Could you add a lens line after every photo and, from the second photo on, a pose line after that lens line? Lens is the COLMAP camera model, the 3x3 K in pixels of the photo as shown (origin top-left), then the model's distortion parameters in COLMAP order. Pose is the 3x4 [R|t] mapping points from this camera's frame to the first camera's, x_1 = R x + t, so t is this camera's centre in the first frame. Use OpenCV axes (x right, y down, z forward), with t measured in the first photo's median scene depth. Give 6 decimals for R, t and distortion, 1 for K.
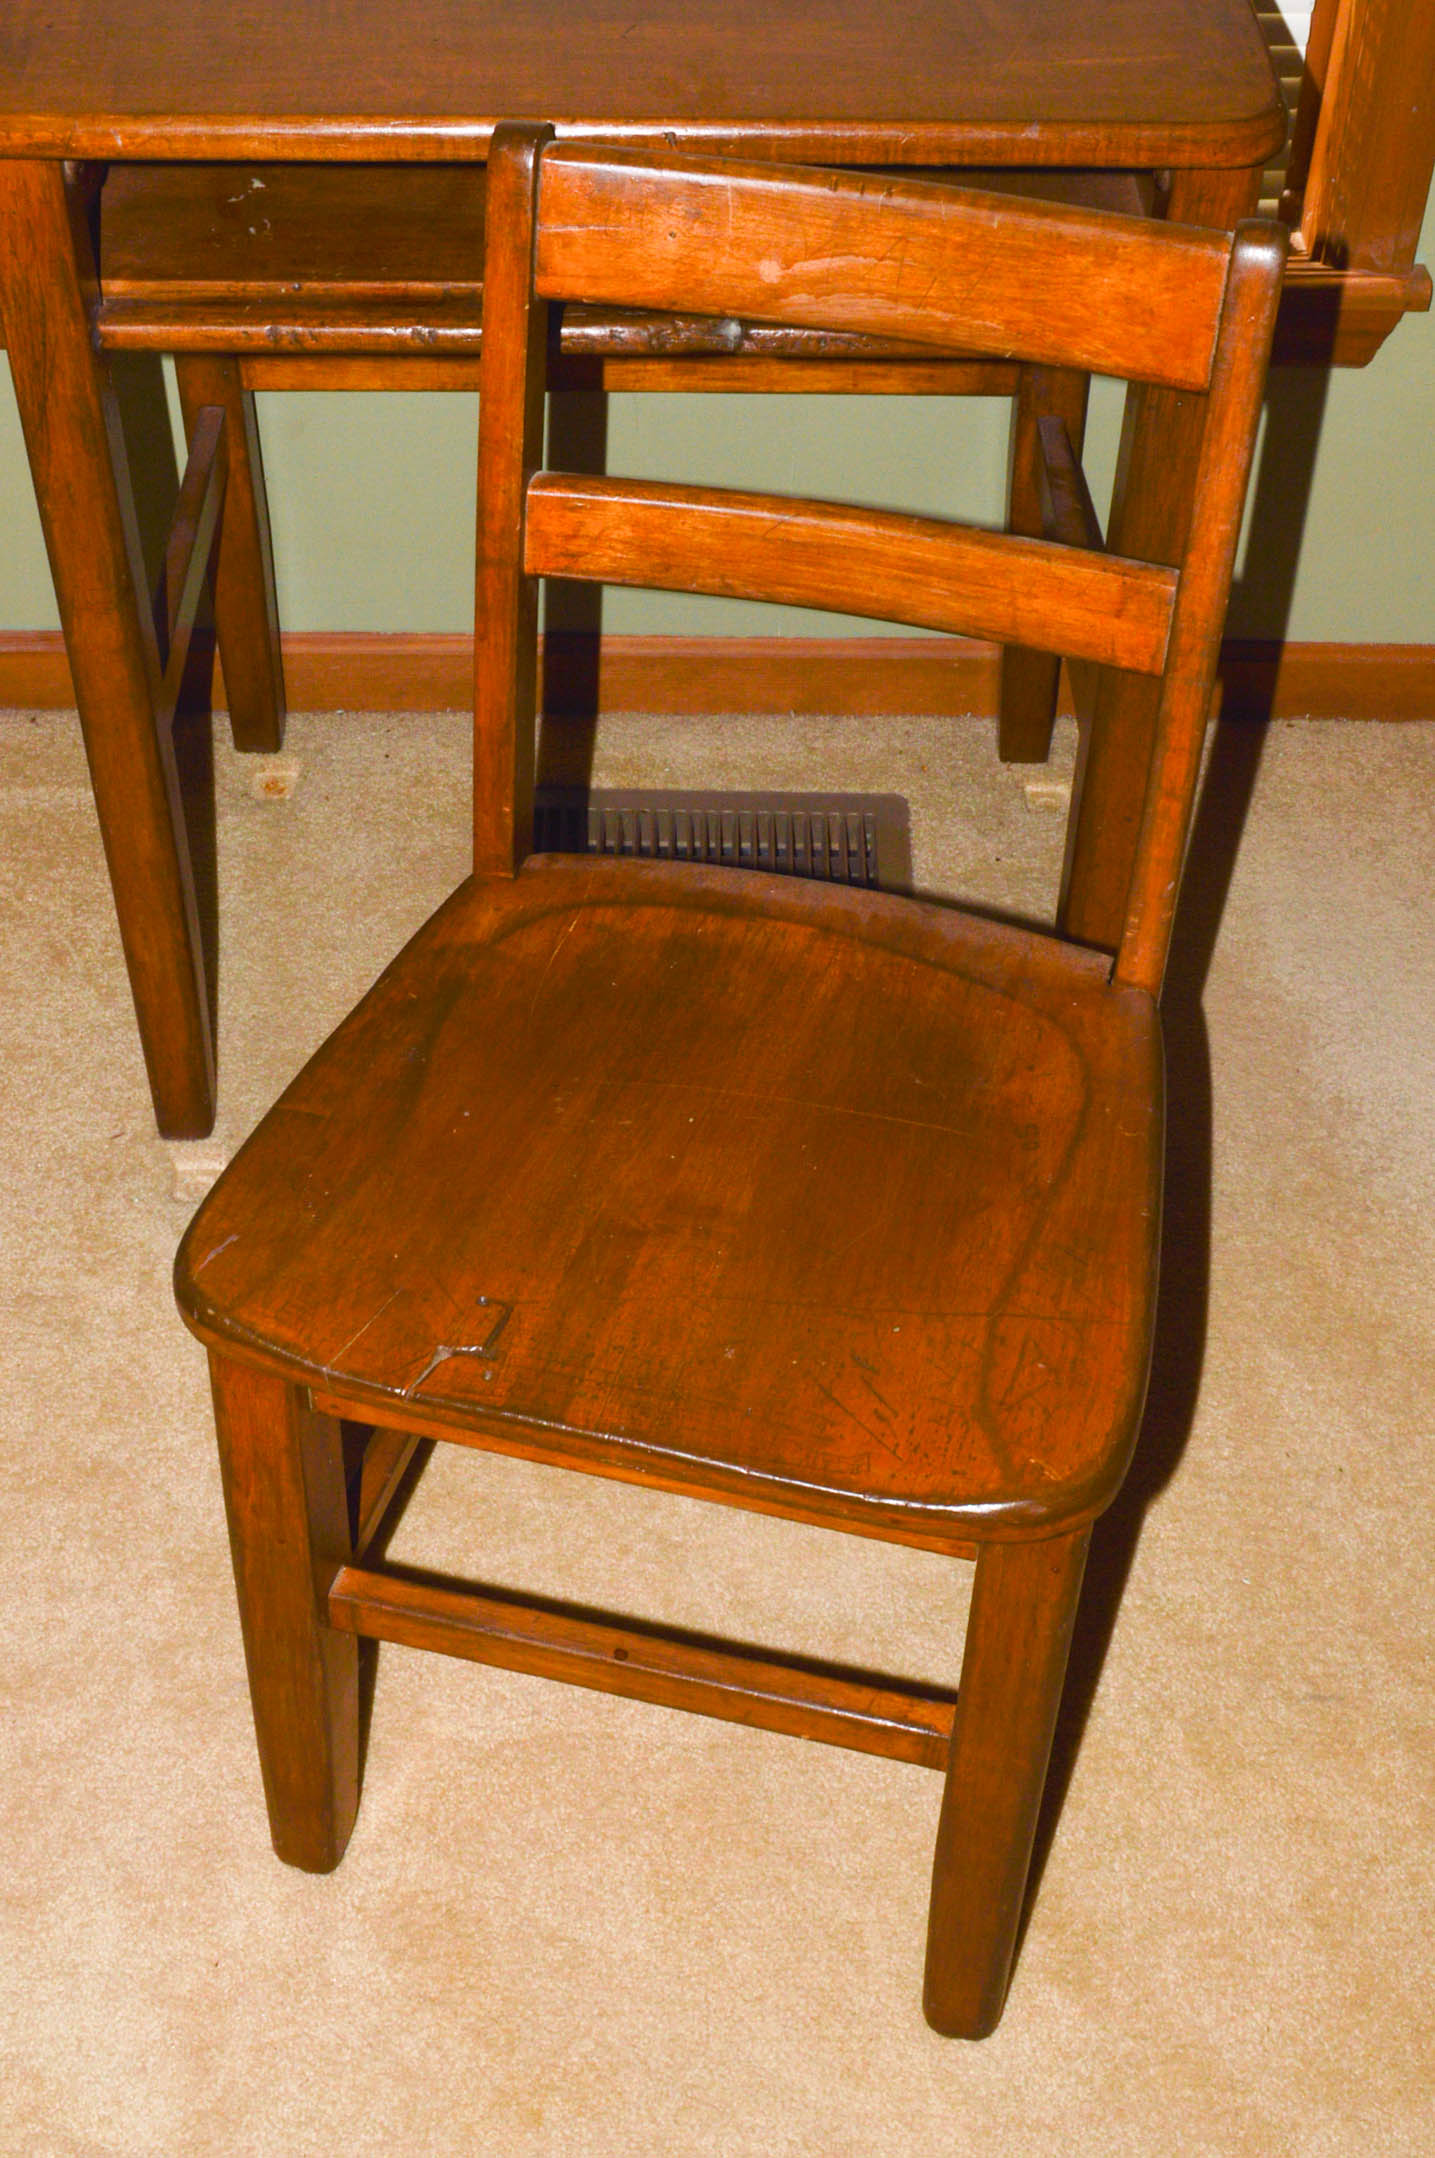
lens RADIAL K [[2531.5, 0, 717.5], [0, 2531.5, 1079.0], [0, 0, 1]] dist [-0.057704, -0.021890]
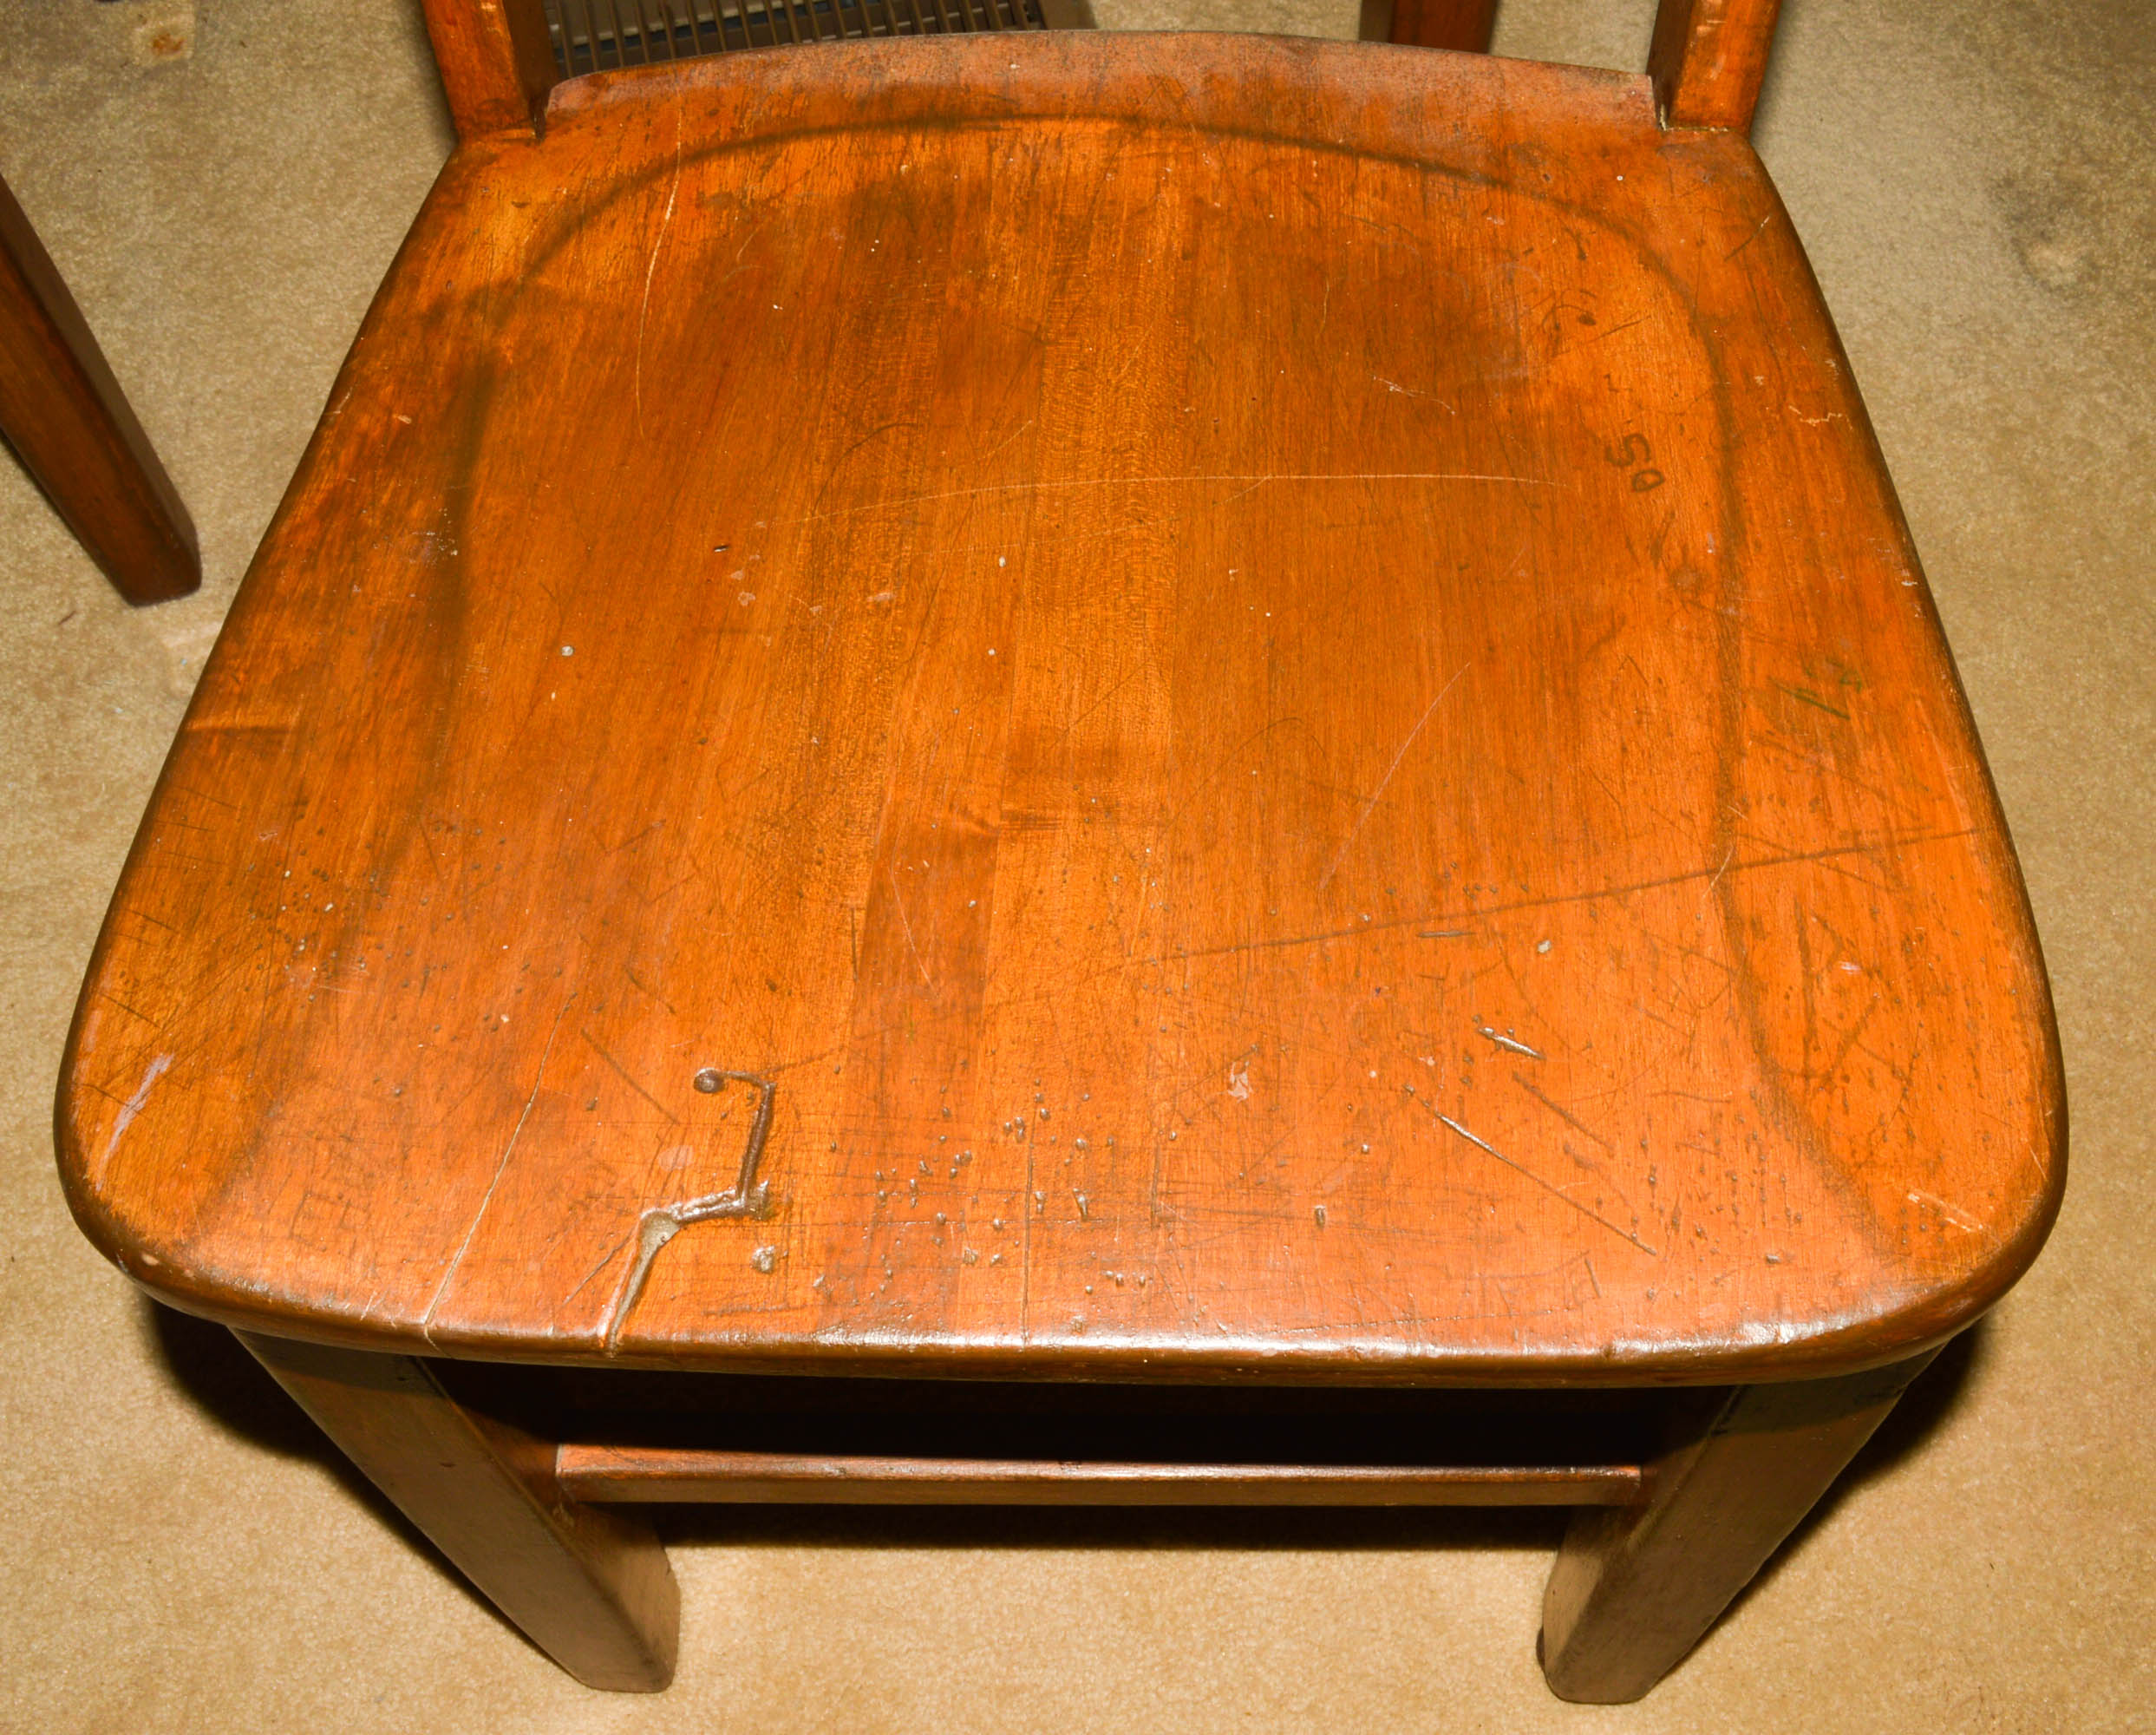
lens RADIAL K [[2193.2, 0, 1129.1], [0, 2193.2, 869.3], [0, 0, 1]] dist [-0.082009, 0.009864]
pose [[0.968927, -0.228868, 0.093812, -0.038566], [0.189960, 0.931435, 0.310394, -0.054736], [-0.158419, -0.282928, 0.945968, 0.519771]]
